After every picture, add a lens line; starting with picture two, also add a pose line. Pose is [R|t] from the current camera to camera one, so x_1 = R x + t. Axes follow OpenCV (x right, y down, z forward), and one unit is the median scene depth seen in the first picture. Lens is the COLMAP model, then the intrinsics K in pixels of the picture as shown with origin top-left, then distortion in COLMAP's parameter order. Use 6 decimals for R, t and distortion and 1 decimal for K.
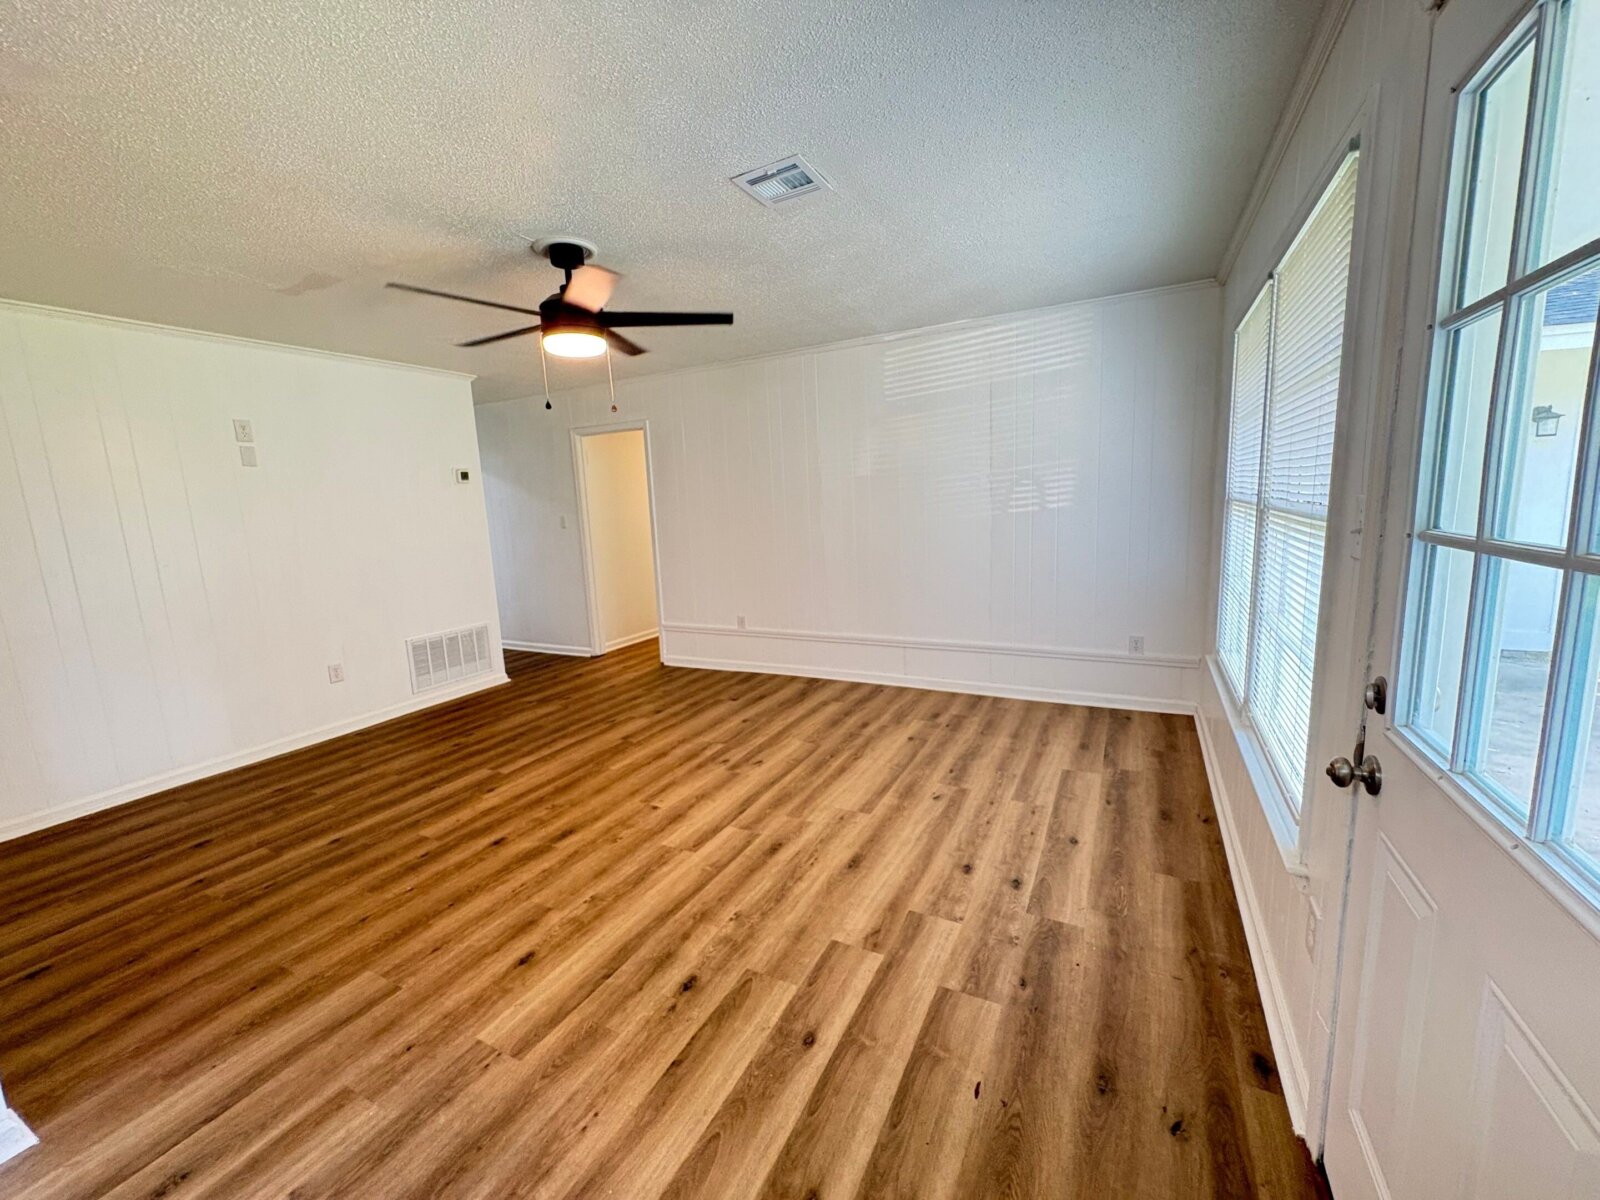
lens RADIAL K [[638.7, 0, 800.0], [0, 638.7, 600.0], [0, 0, 1]] dist [-0.000396, -0.000033]
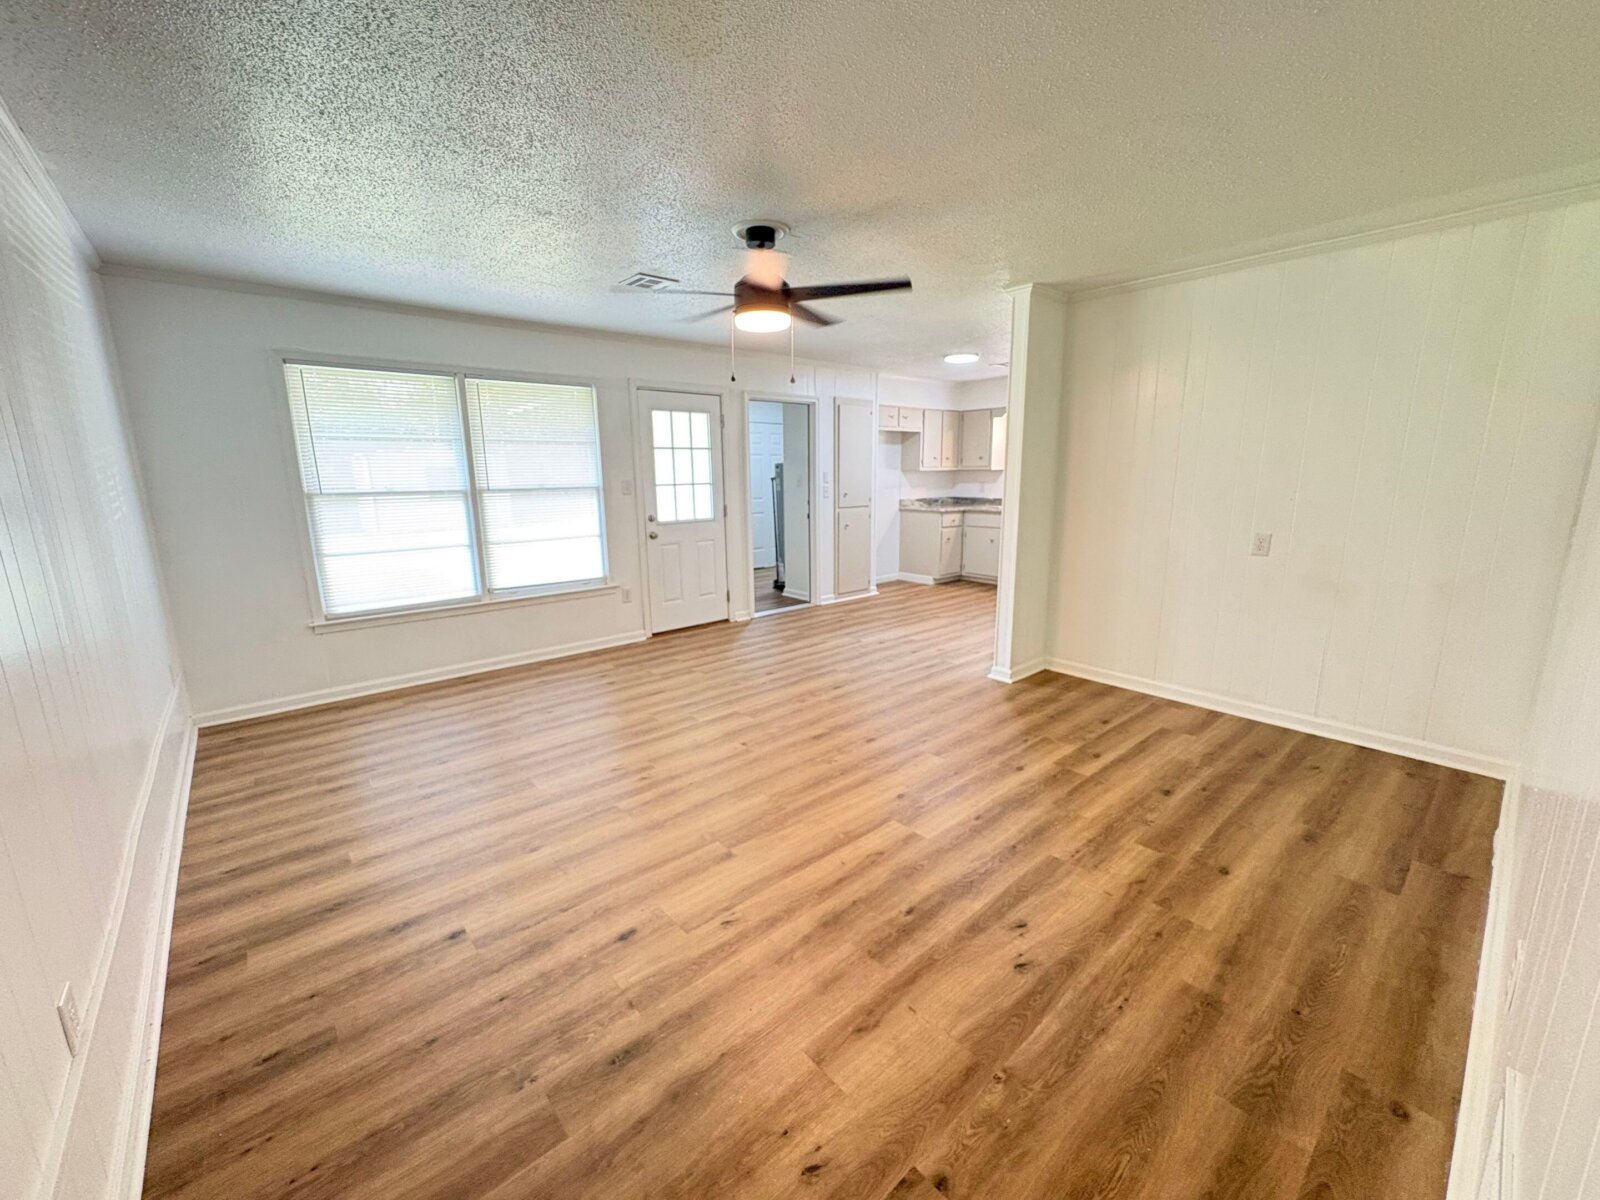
lens RADIAL K [[638.7, 0, 800.0], [0, 638.7, 600.0], [0, 0, 1]] dist [-0.000396, -0.000033]
pose [[-0.928143, -0.017424, 0.371815, -0.754093], [0.111539, 0.939982, 0.322479, -0.272095], [-0.355118, 0.340778, -0.870495, 1.912058]]
